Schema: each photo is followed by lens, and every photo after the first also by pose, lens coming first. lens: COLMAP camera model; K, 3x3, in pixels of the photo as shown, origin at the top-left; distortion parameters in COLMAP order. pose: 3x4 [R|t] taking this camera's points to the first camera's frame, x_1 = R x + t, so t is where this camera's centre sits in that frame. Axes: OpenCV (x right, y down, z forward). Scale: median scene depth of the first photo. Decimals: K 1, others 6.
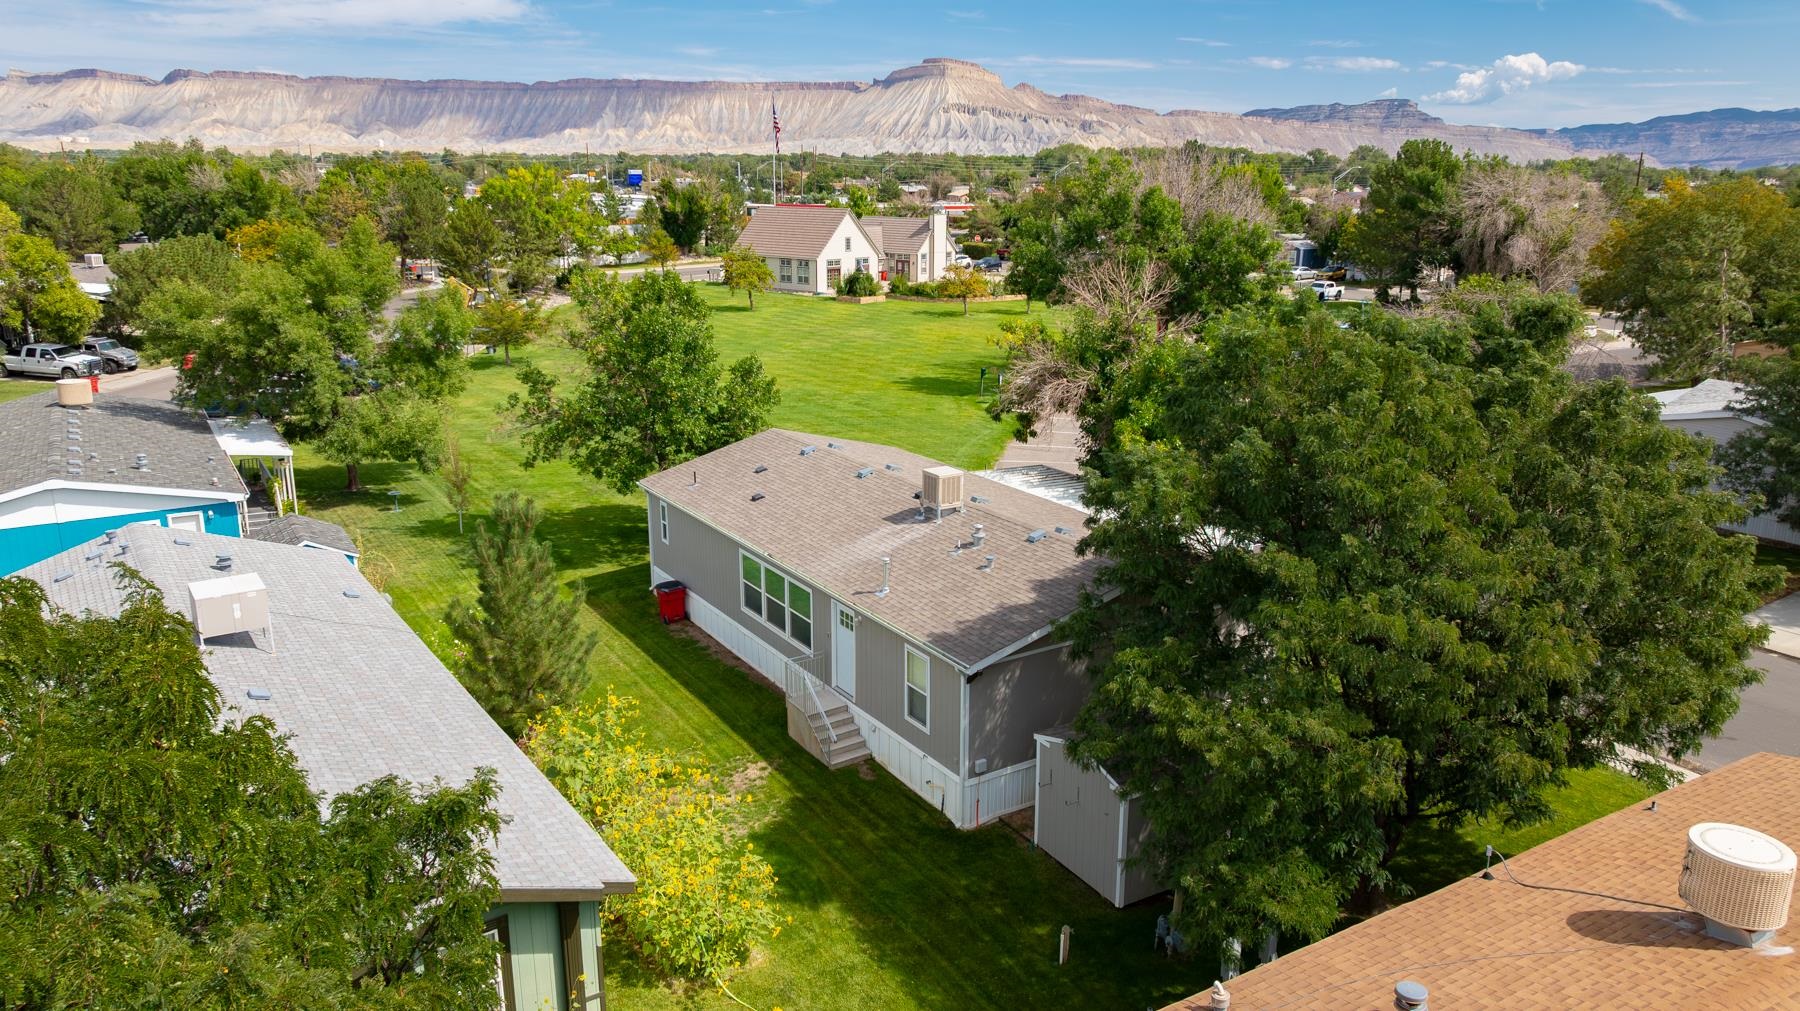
lens RADIAL K [[1266.2, 0, 903.9], [0, 1266.2, 494.5], [0, 0, 1]] dist [-0.032208, 0.033507]
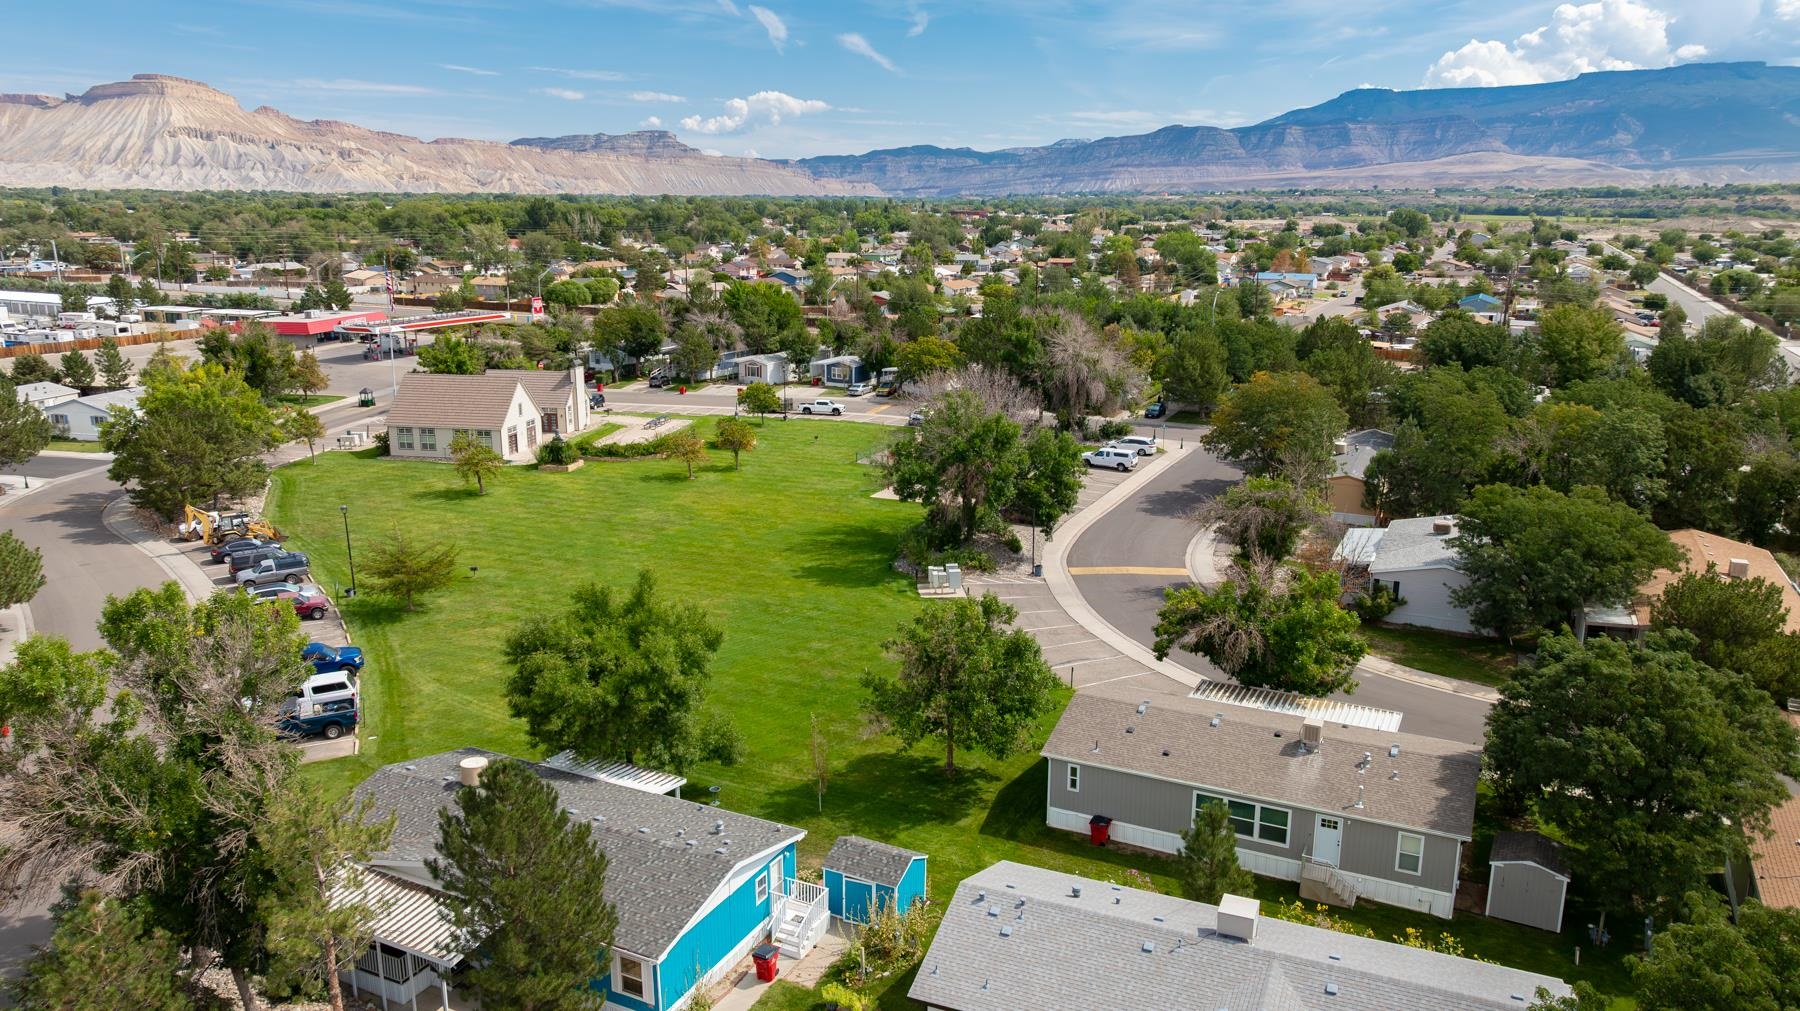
lens RADIAL K [[1266.2, 0, 903.9], [0, 1266.2, 504.5], [0, 0, 1]] dist [-0.032208, 0.033507]
pose [[0.853300, -0.125150, 0.506179, -0.245044], [0.131145, 0.991074, 0.023958, -0.081687], [-0.504659, 0.045940, 0.862096, -0.042243]]
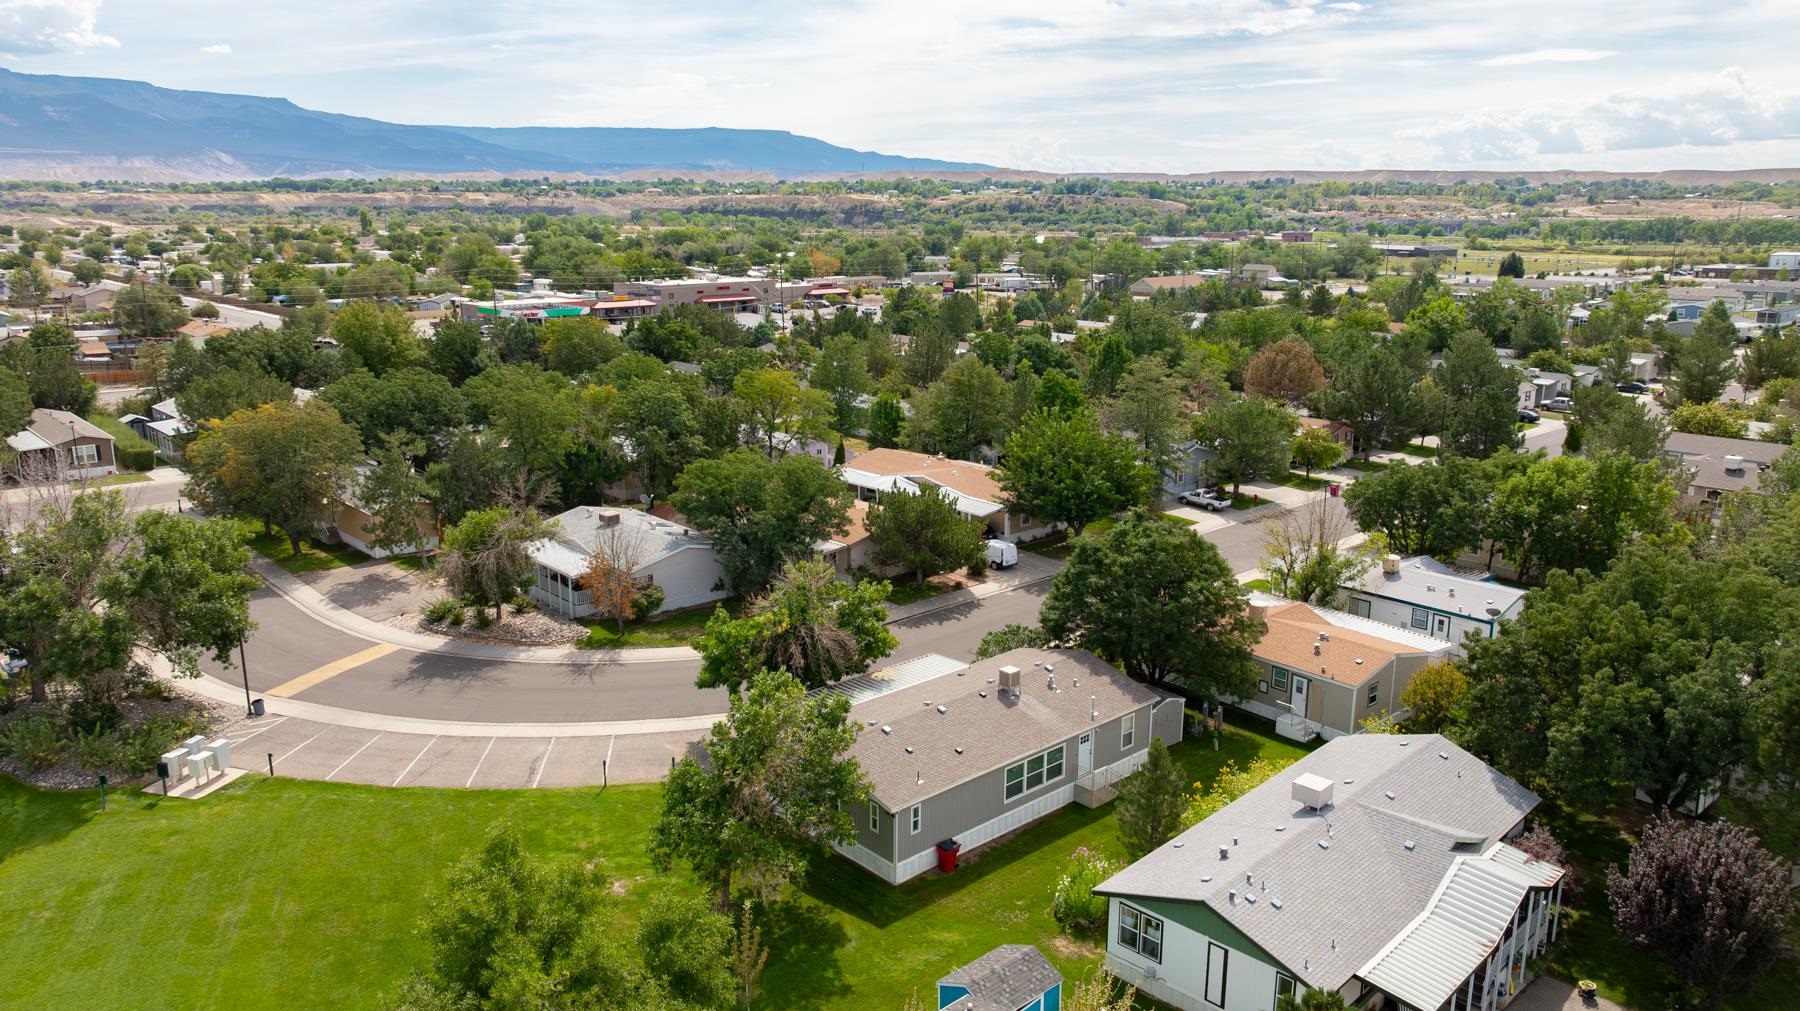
lens RADIAL K [[1266.2, 0, 908.1], [0, 1266.2, 509.4], [0, 0, 1]] dist [-0.032208, 0.033507]
pose [[-0.181577, -0.238132, 0.954109, -0.326410], [0.239125, 0.930423, 0.277728, -0.155190], [-0.953860, 0.278580, -0.112000, 0.246490]]
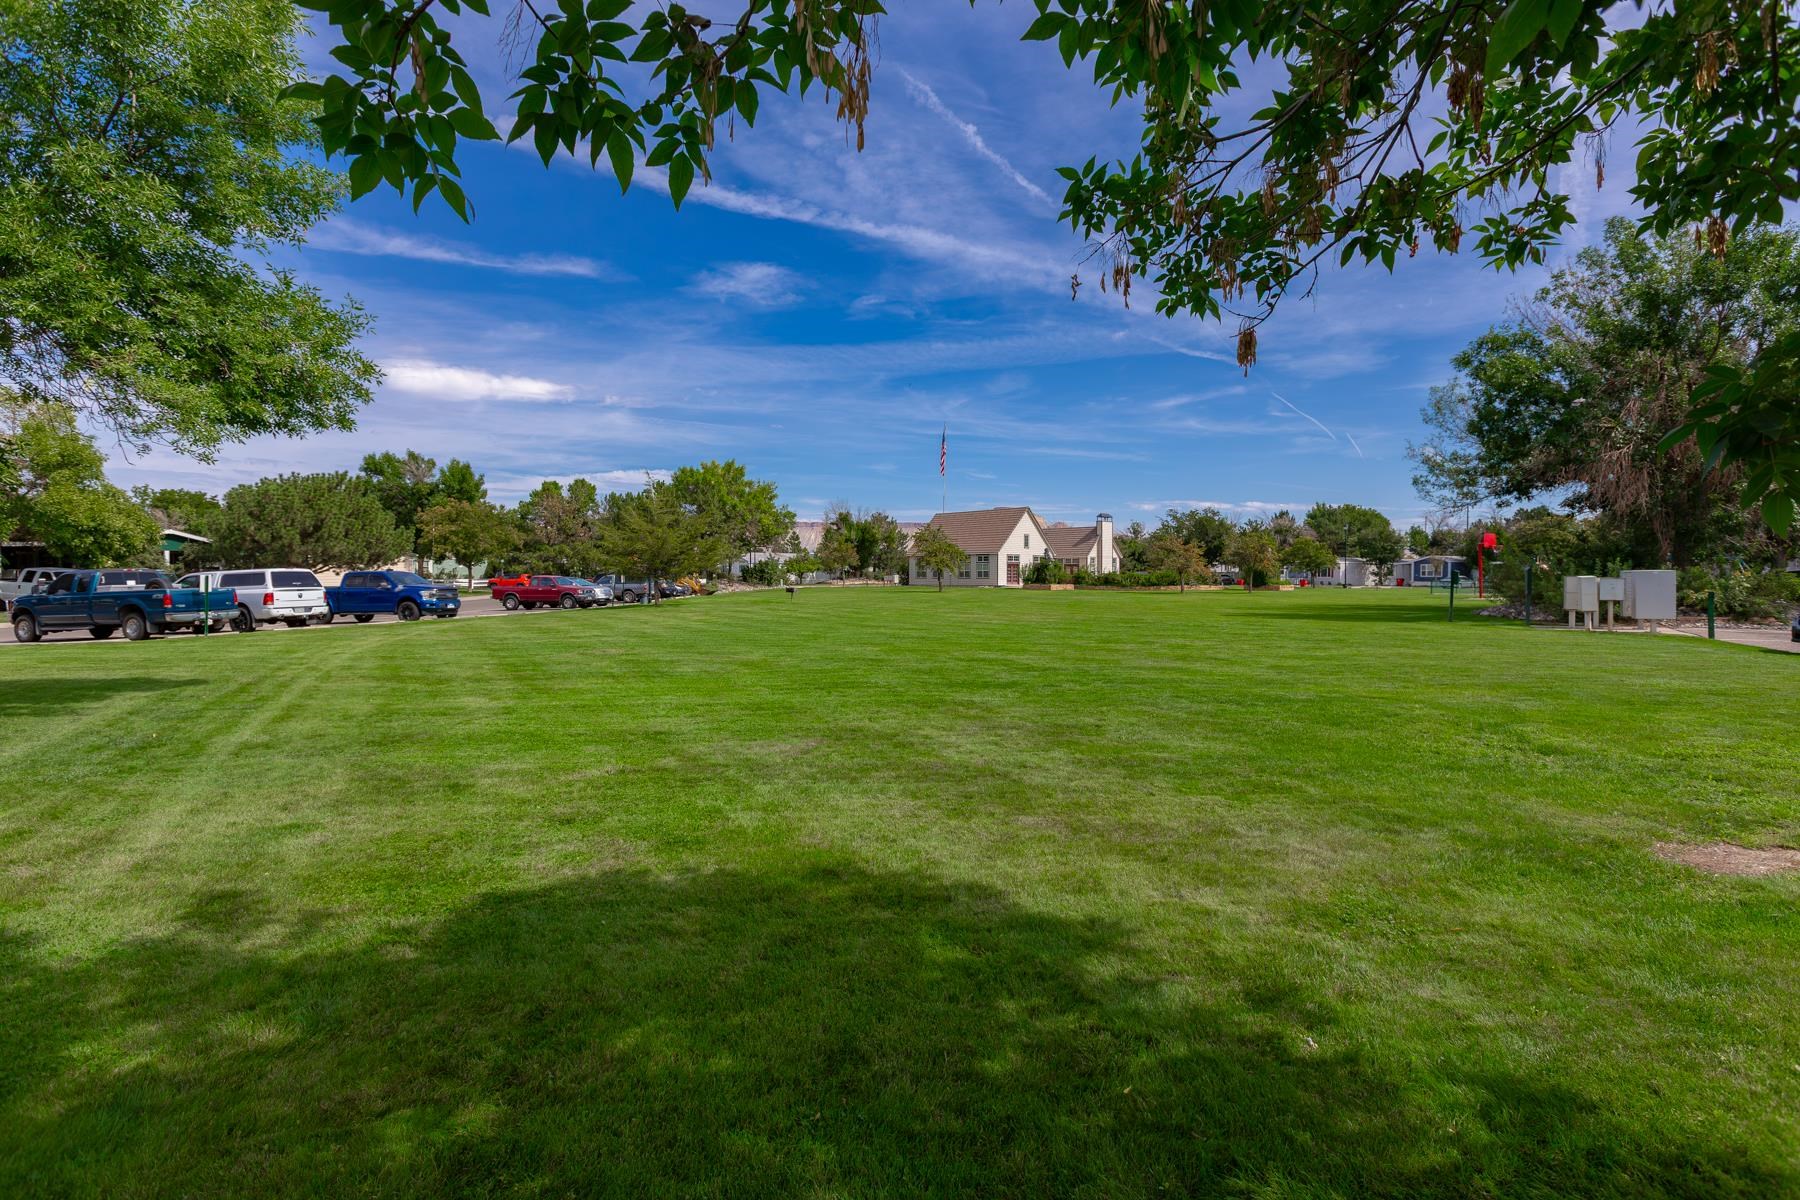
lens RADIAL K [[855.6, 0, 894.9], [0, 855.6, 599.6], [0, 0, 1]] dist [-0.001978, -0.000035]
pose [[0.995598, 0.000796, -0.093726, -0.066612], [-0.021861, 0.974356, -0.223949, 0.002574], [0.091144, 0.225012, 0.970084, 0.265213]]
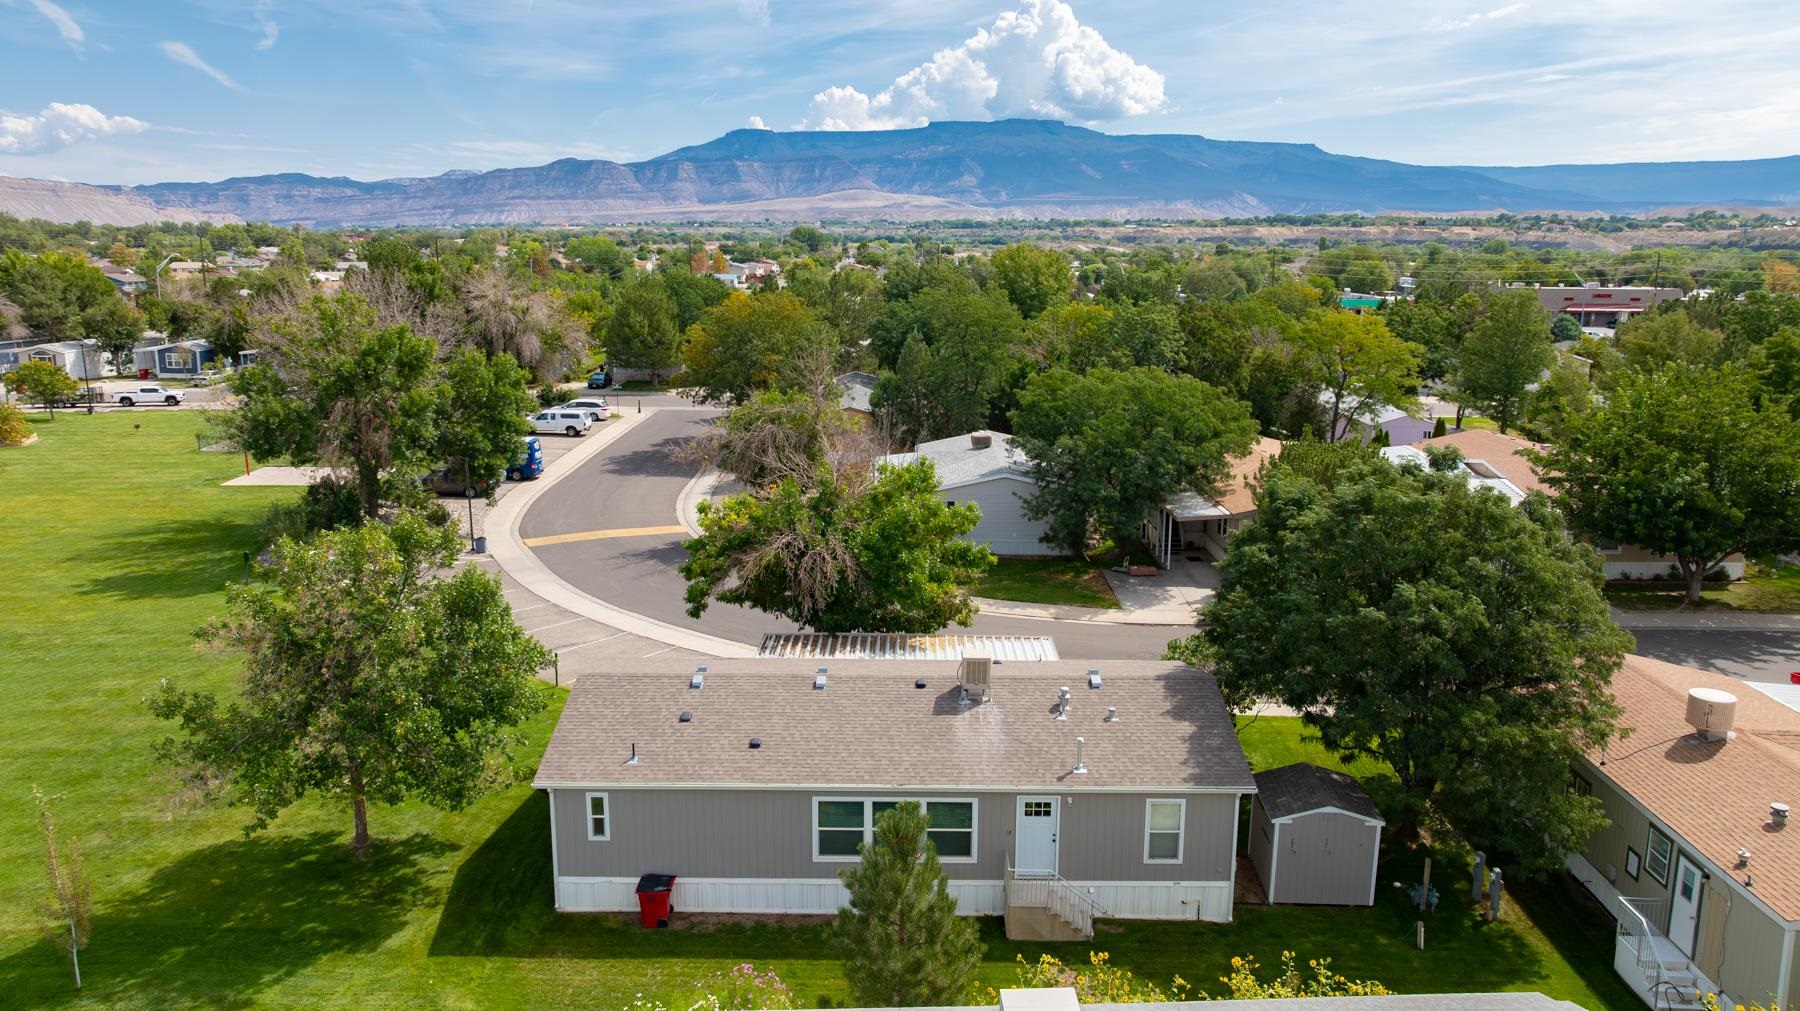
lens RADIAL K [[1266.2, 0, 907.8], [0, 1266.2, 498.1], [0, 0, 1]] dist [-0.032208, 0.033507]
pose [[0.534880, -0.171043, 0.827434, -0.167250], [0.204541, 0.976380, 0.069611, -0.045179], [-0.819797, 0.132011, 0.557231, 0.080765]]
